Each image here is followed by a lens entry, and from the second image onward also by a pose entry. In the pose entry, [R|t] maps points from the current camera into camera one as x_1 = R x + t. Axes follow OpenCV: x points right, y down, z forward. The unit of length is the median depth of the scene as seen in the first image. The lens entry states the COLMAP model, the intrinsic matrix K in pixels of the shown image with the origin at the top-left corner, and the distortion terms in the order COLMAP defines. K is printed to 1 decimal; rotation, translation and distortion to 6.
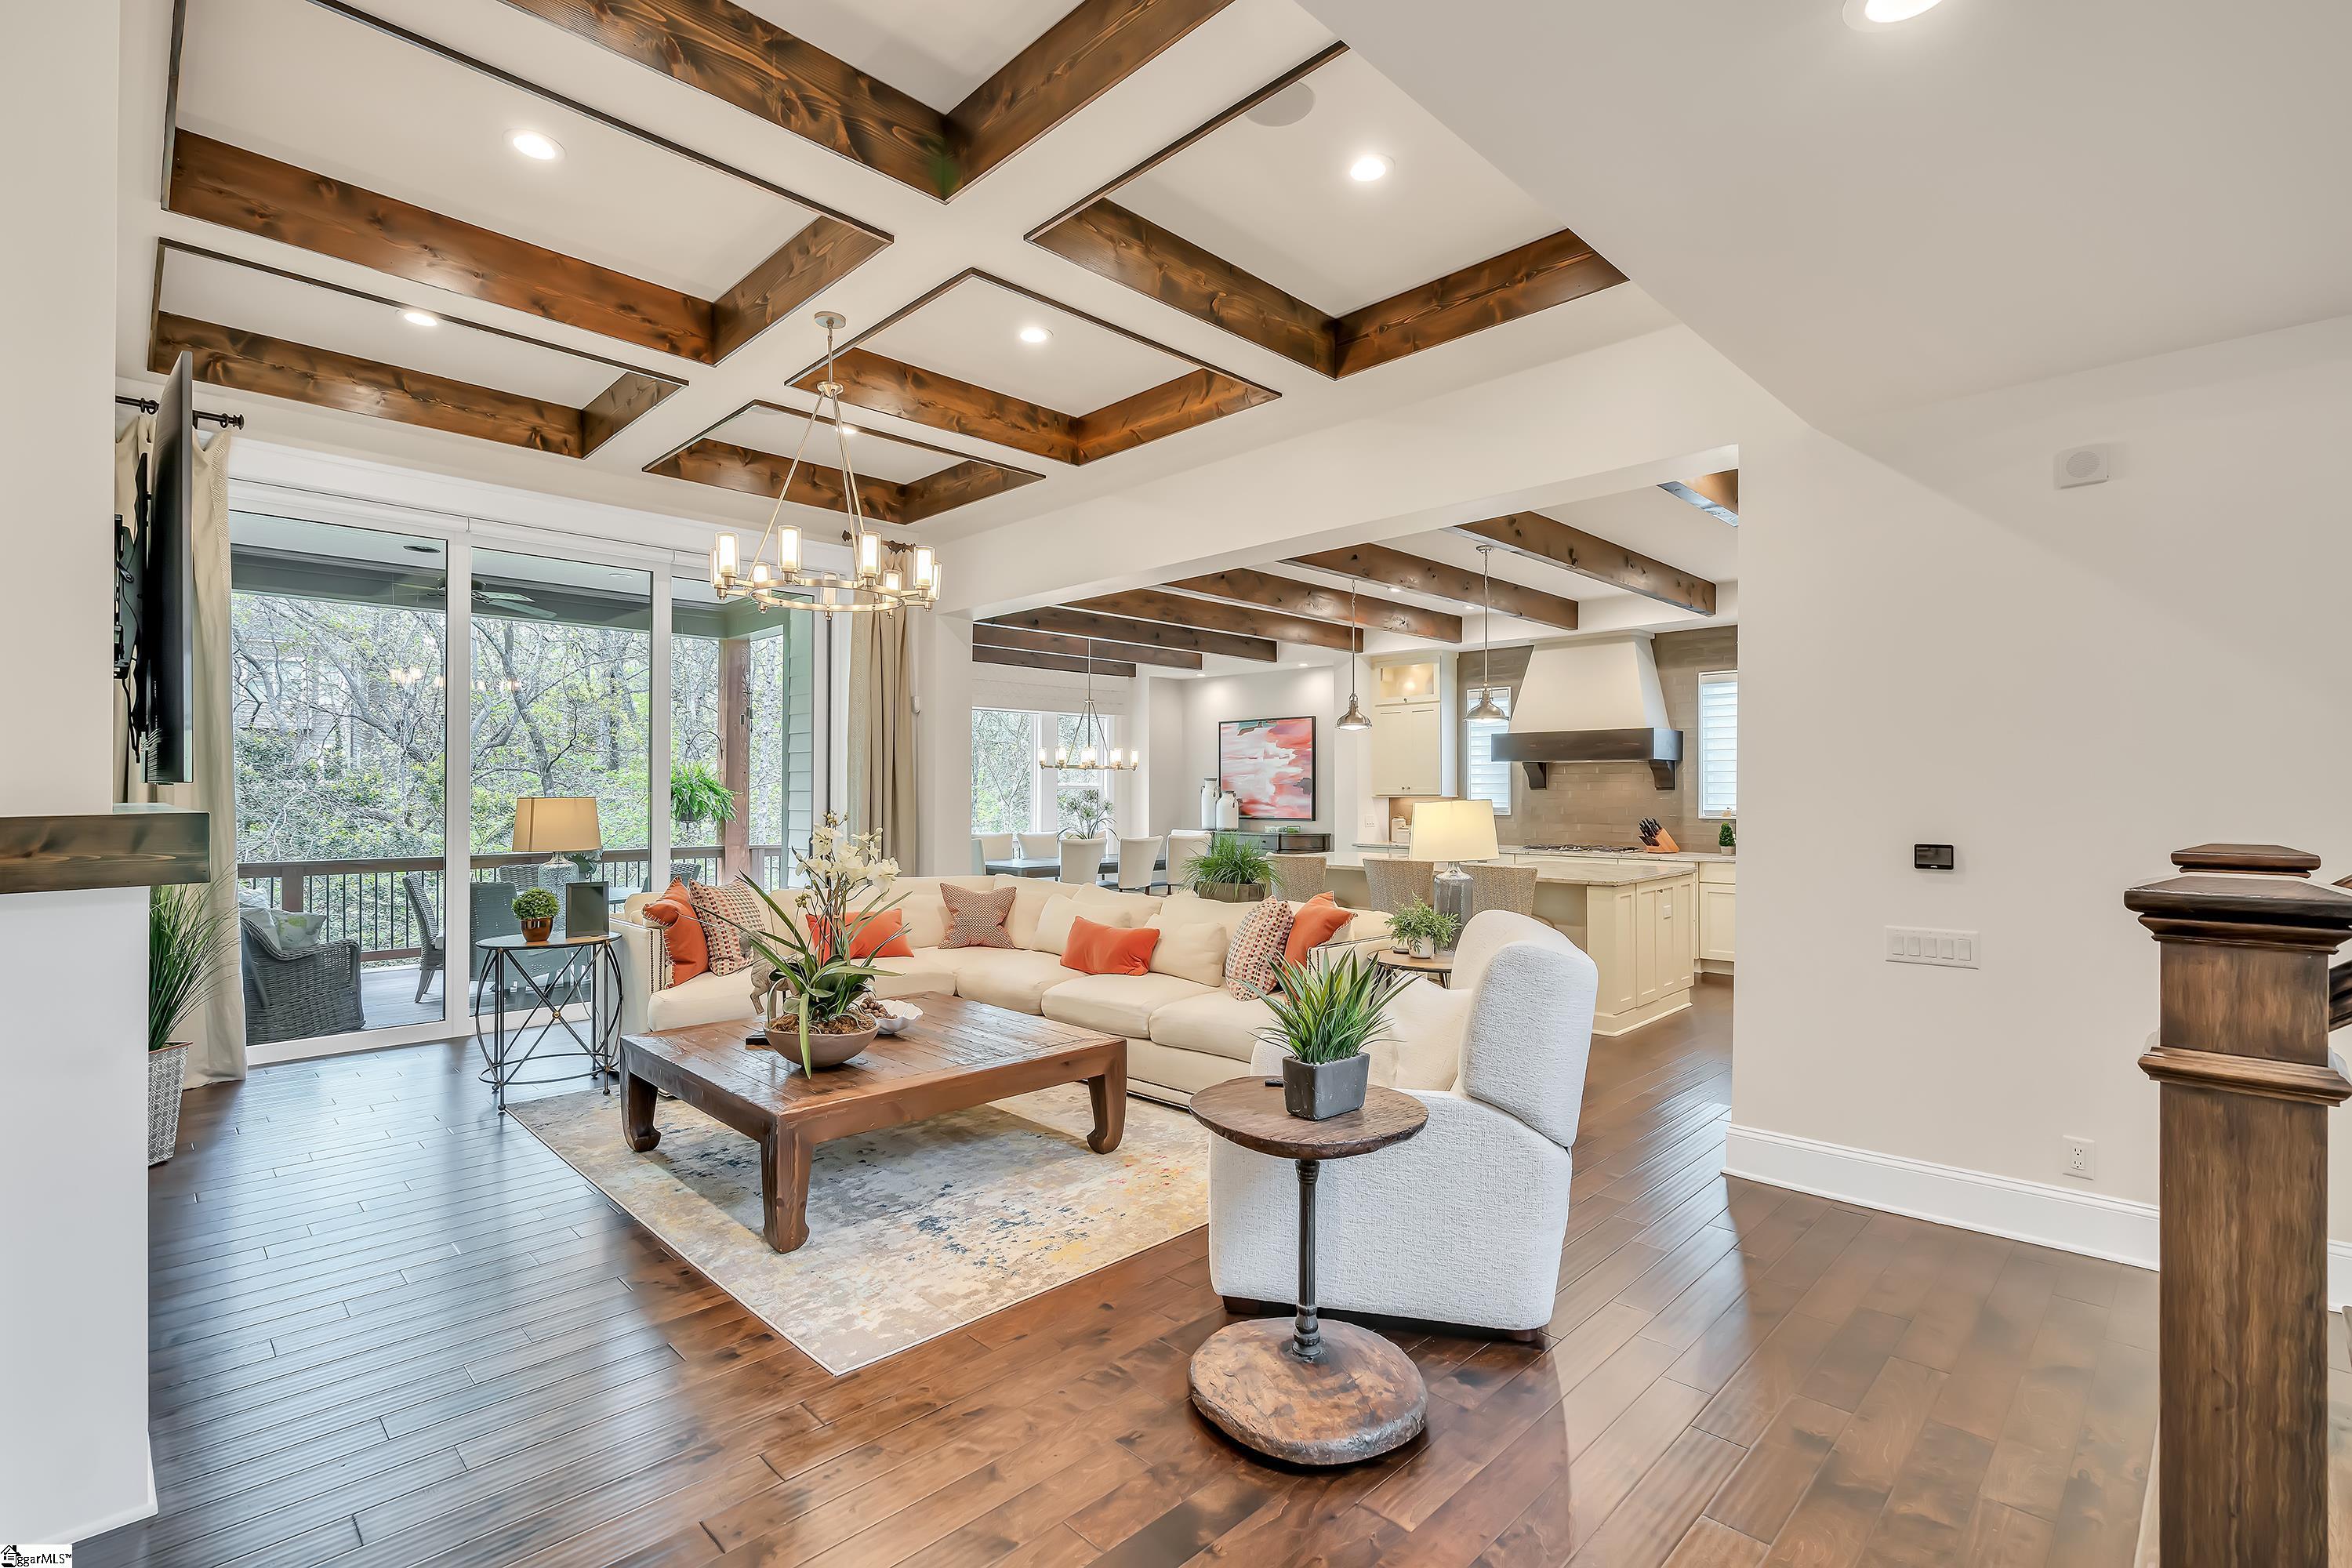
lens RADIAL K [[1065.2, 0, 1174.2], [0, 1065.2, 794.2], [0, 0, 1]] dist [0.004656, -0.000780]
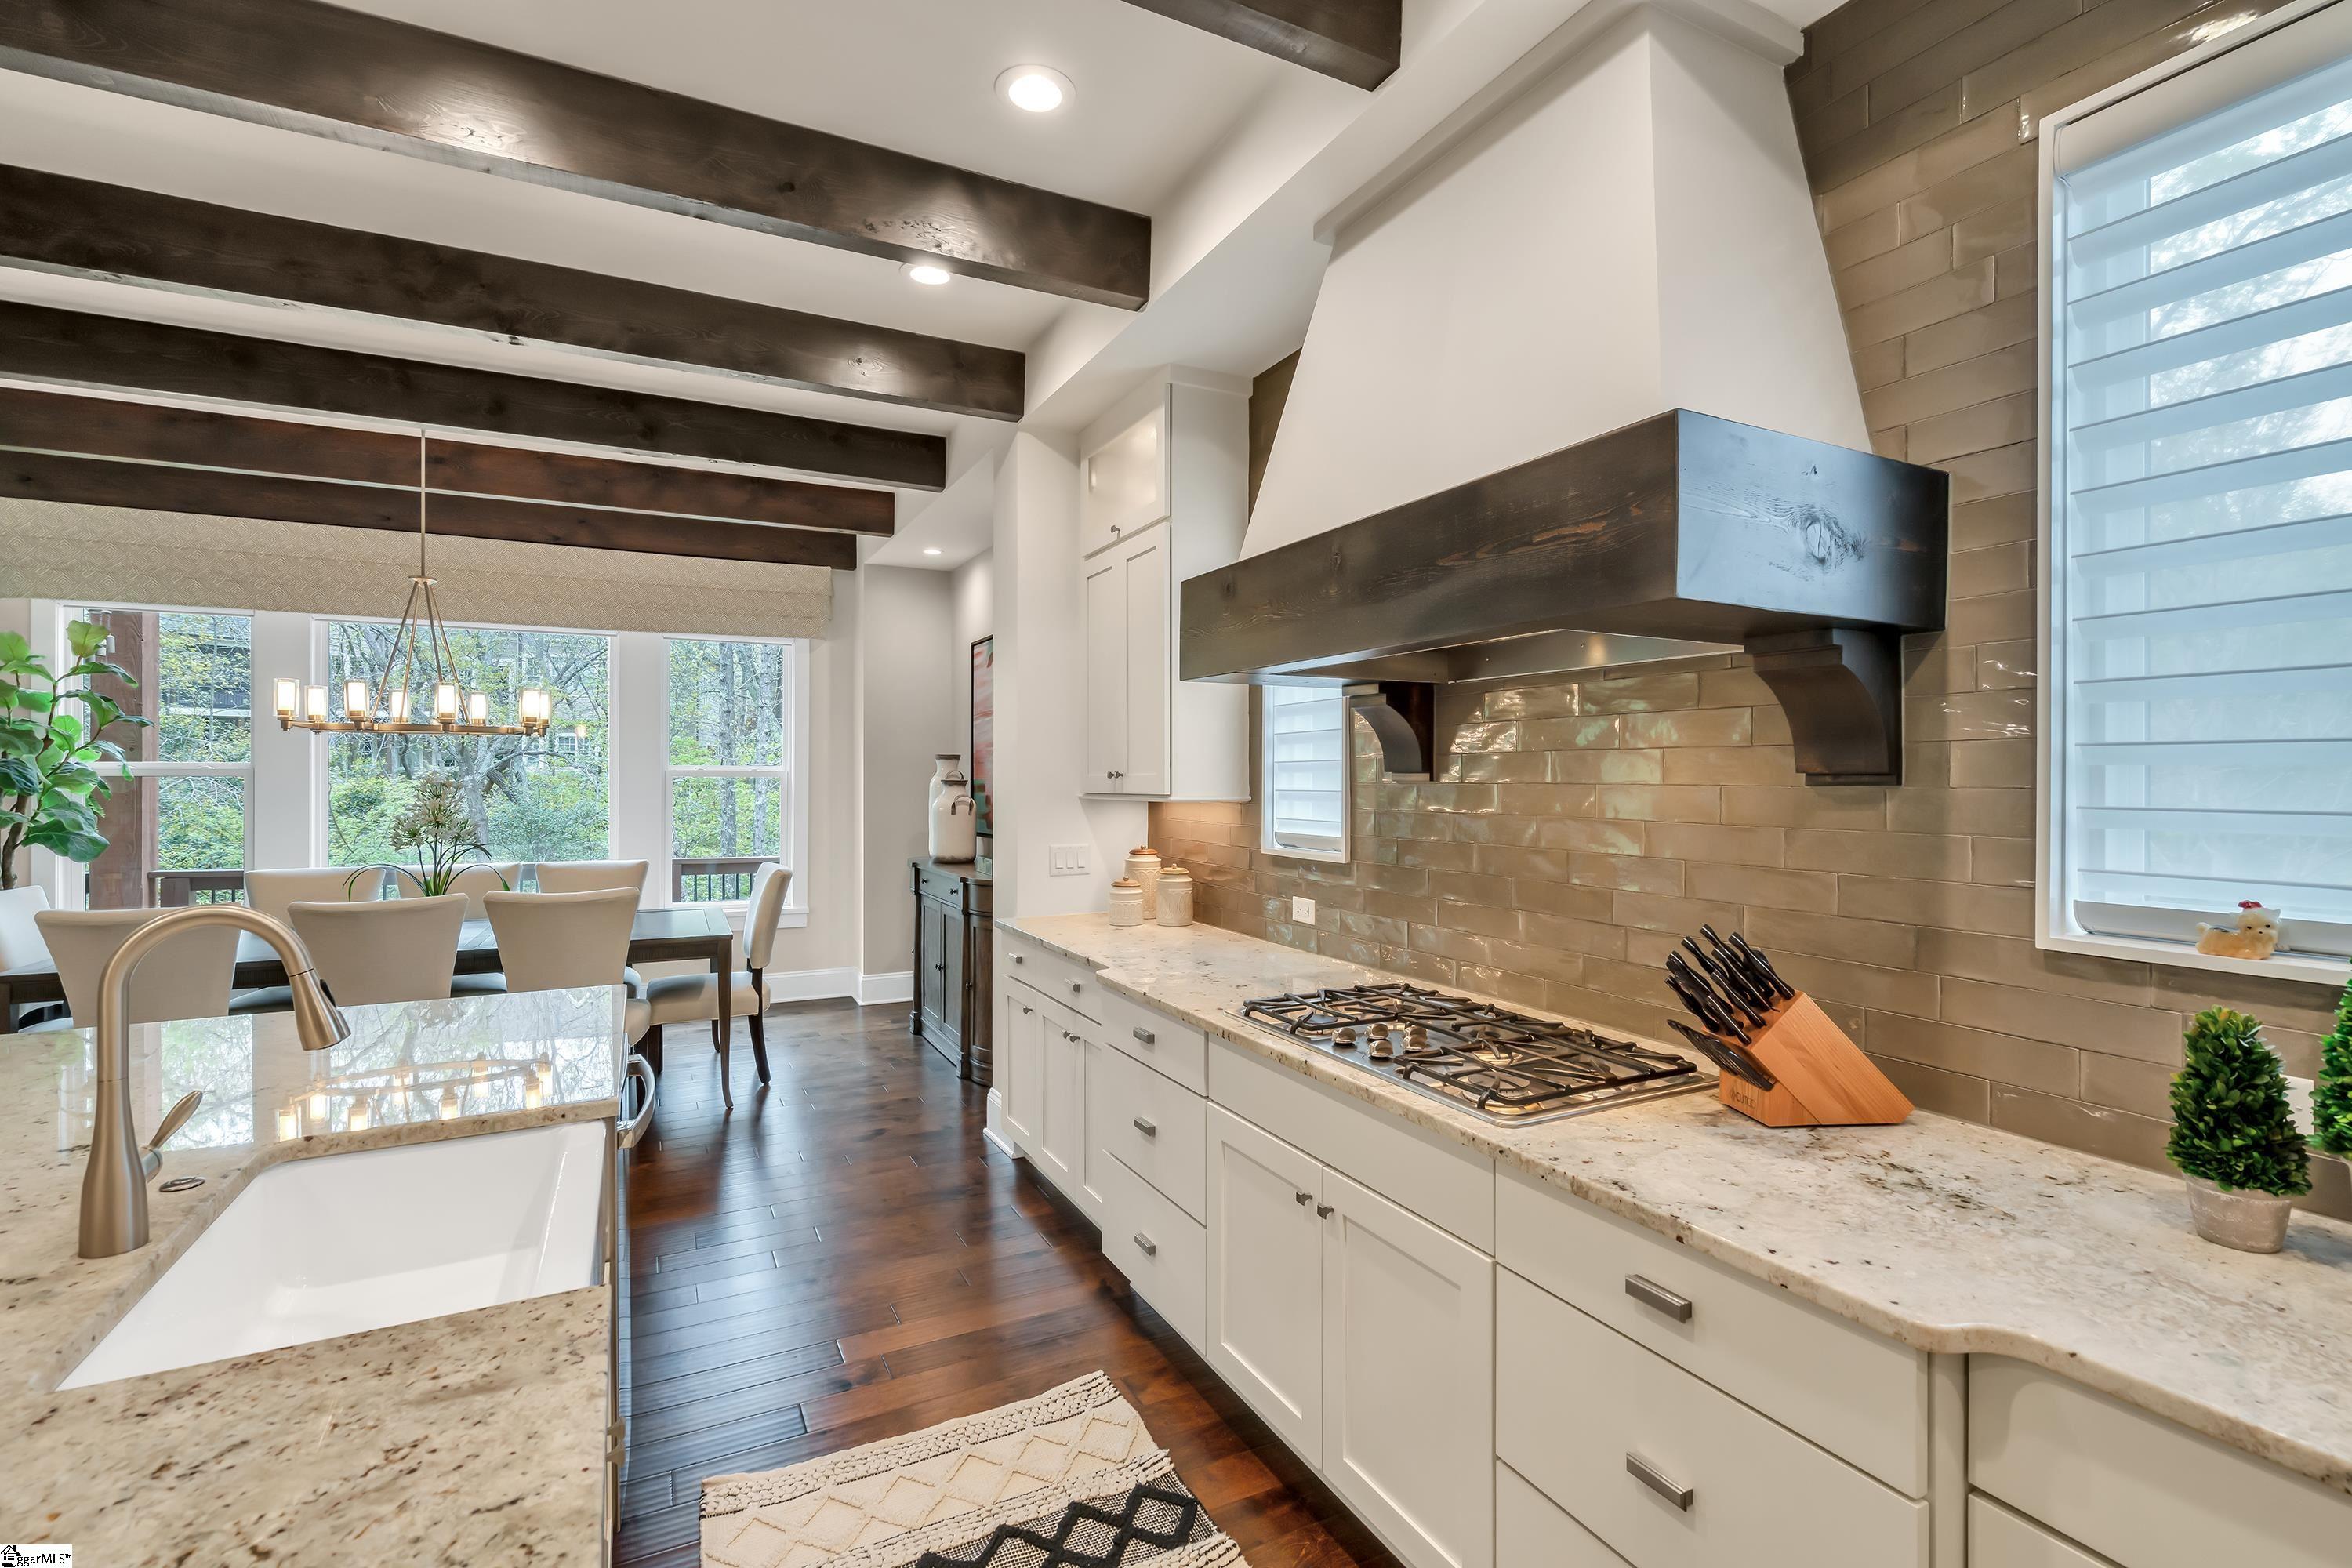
lens RADIAL K [[1065.2, 0, 1170.5], [0, 1065.2, 773.3], [0, 0, 1]] dist [0.004656, -0.000780]
pose [[0.951165, 0.001801, -0.308678, 0.389698], [-0.004444, 0.999959, -0.007859, -0.003955], [0.308651, 0.008847, 0.951134, 0.747996]]
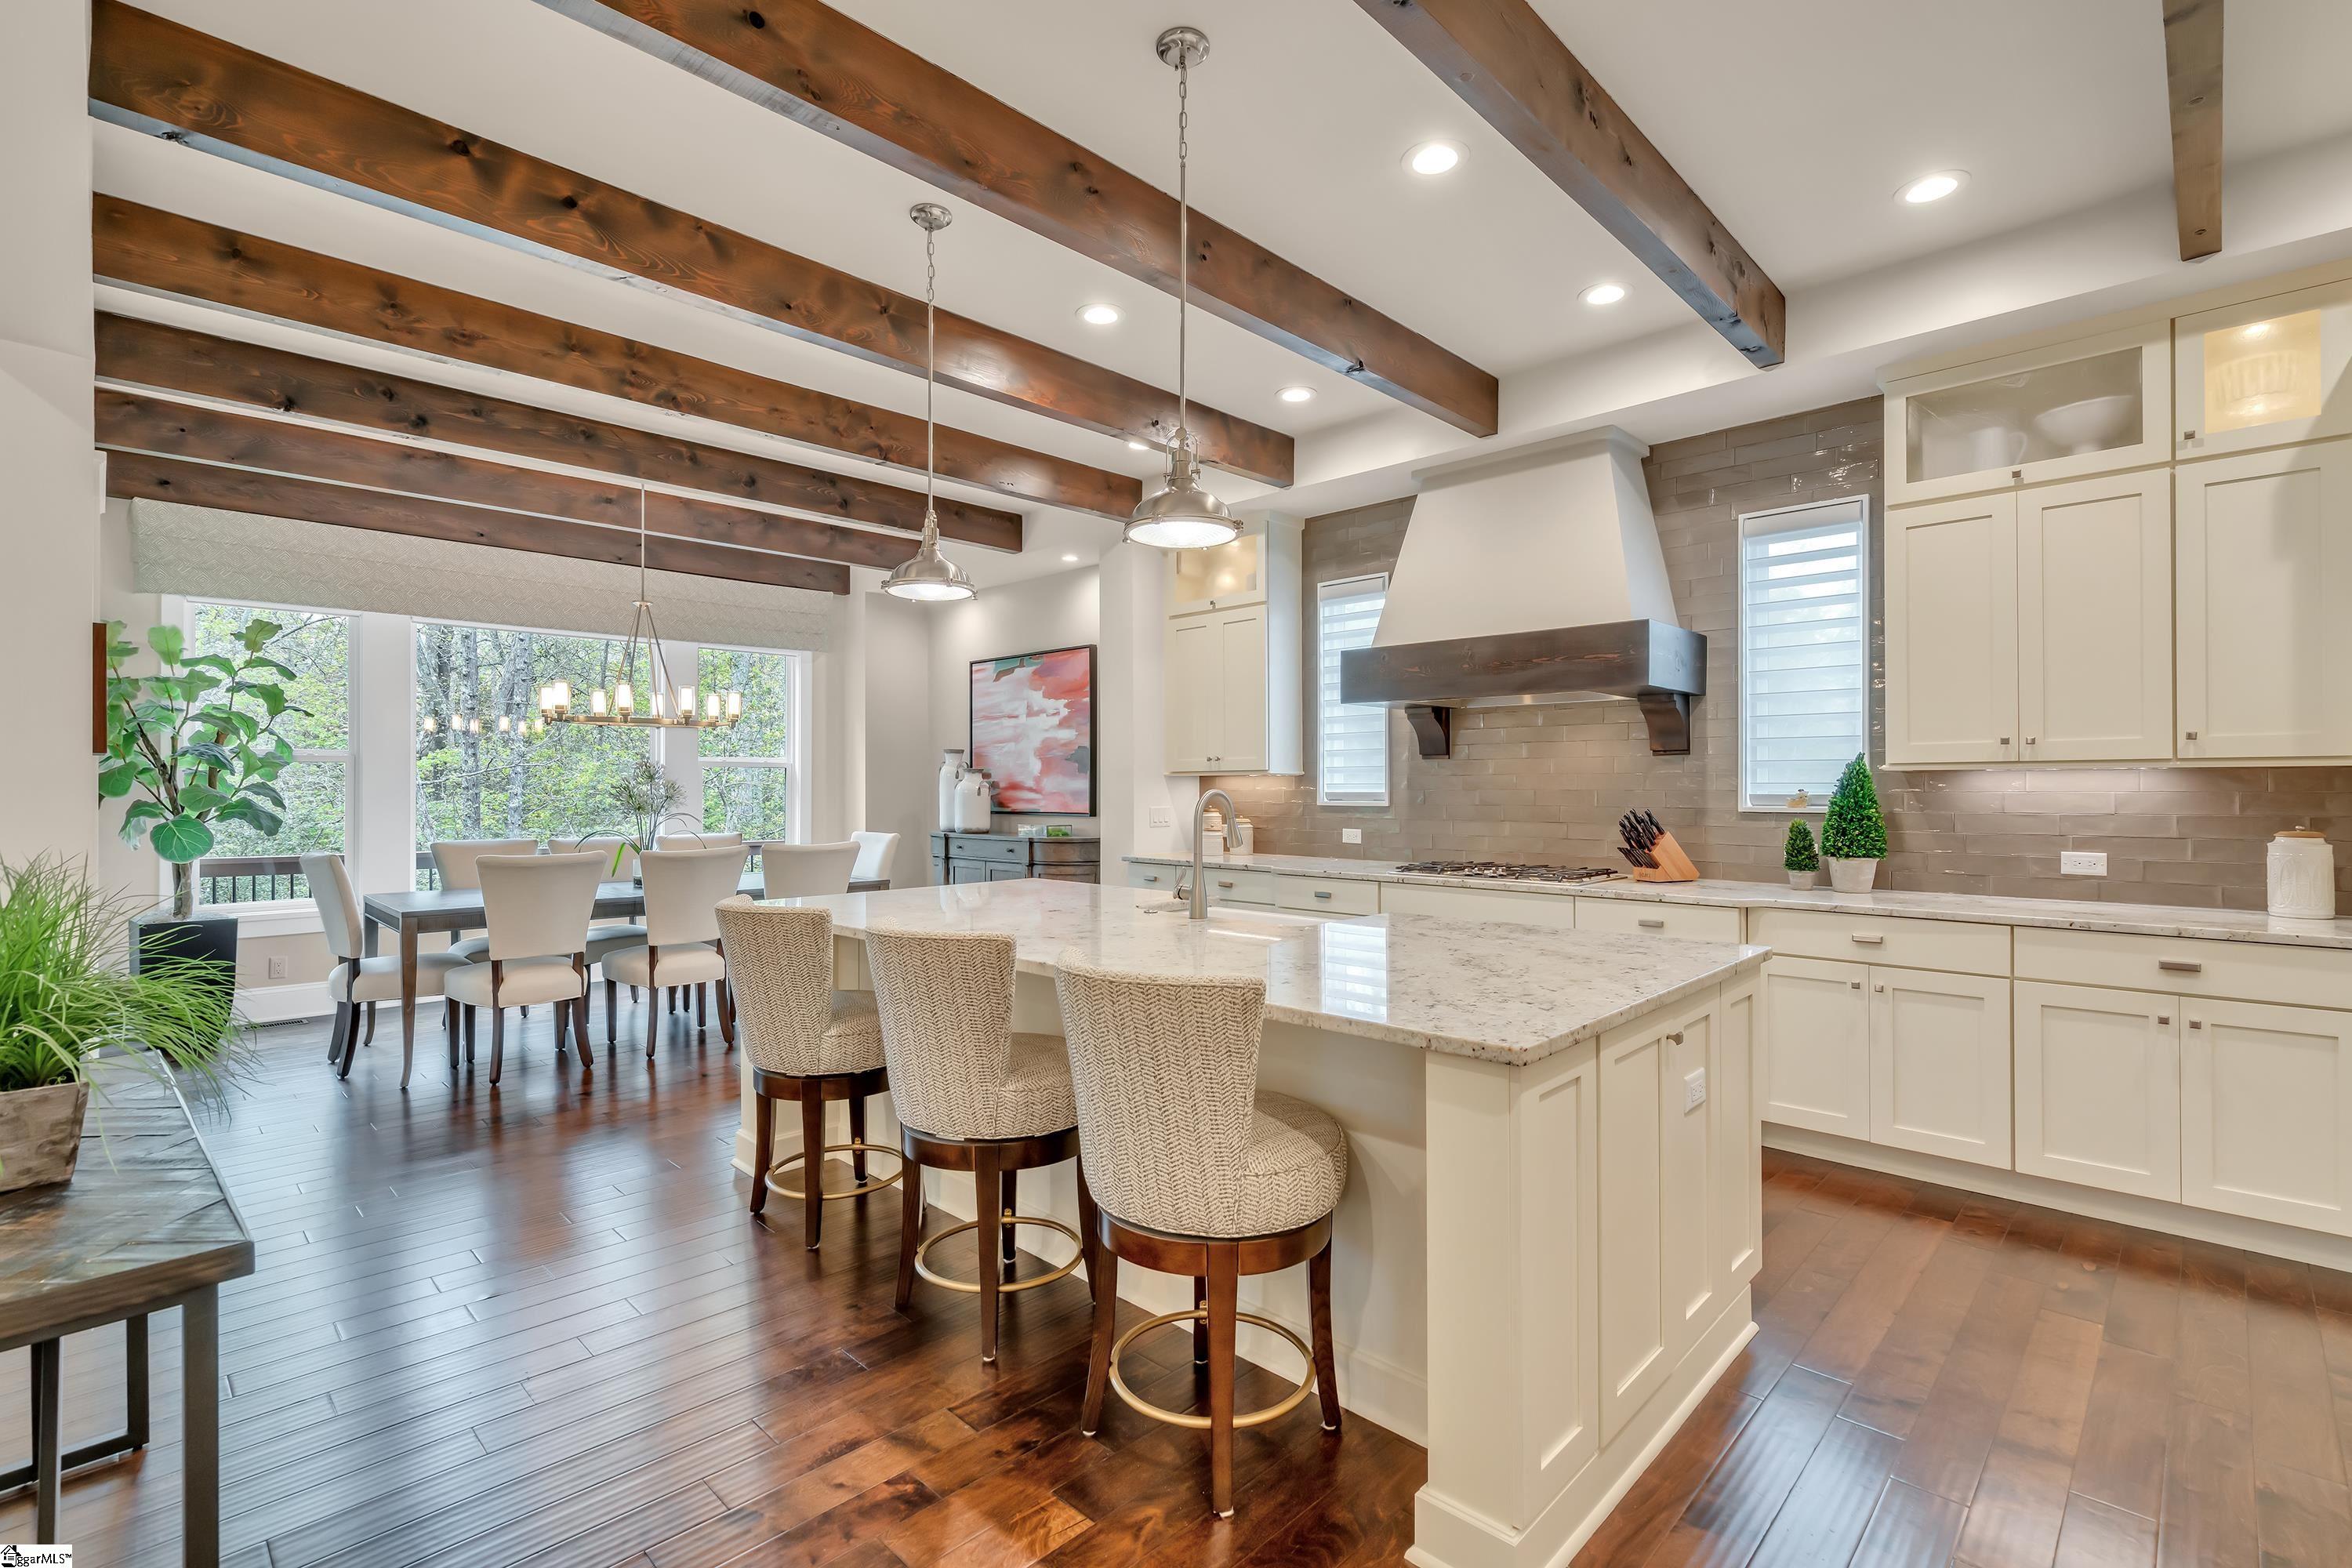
lens RADIAL K [[1065.2, 0, 1198.0], [0, 1065.2, 784.9], [0, 0, 1]] dist [0.004656, -0.000780]
pose [[0.999532, -0.000149, 0.030600, 0.215569], [0.000298, 0.999988, -0.004862, 0.012211], [-0.030599, 0.004869, 0.999520, 0.488567]]
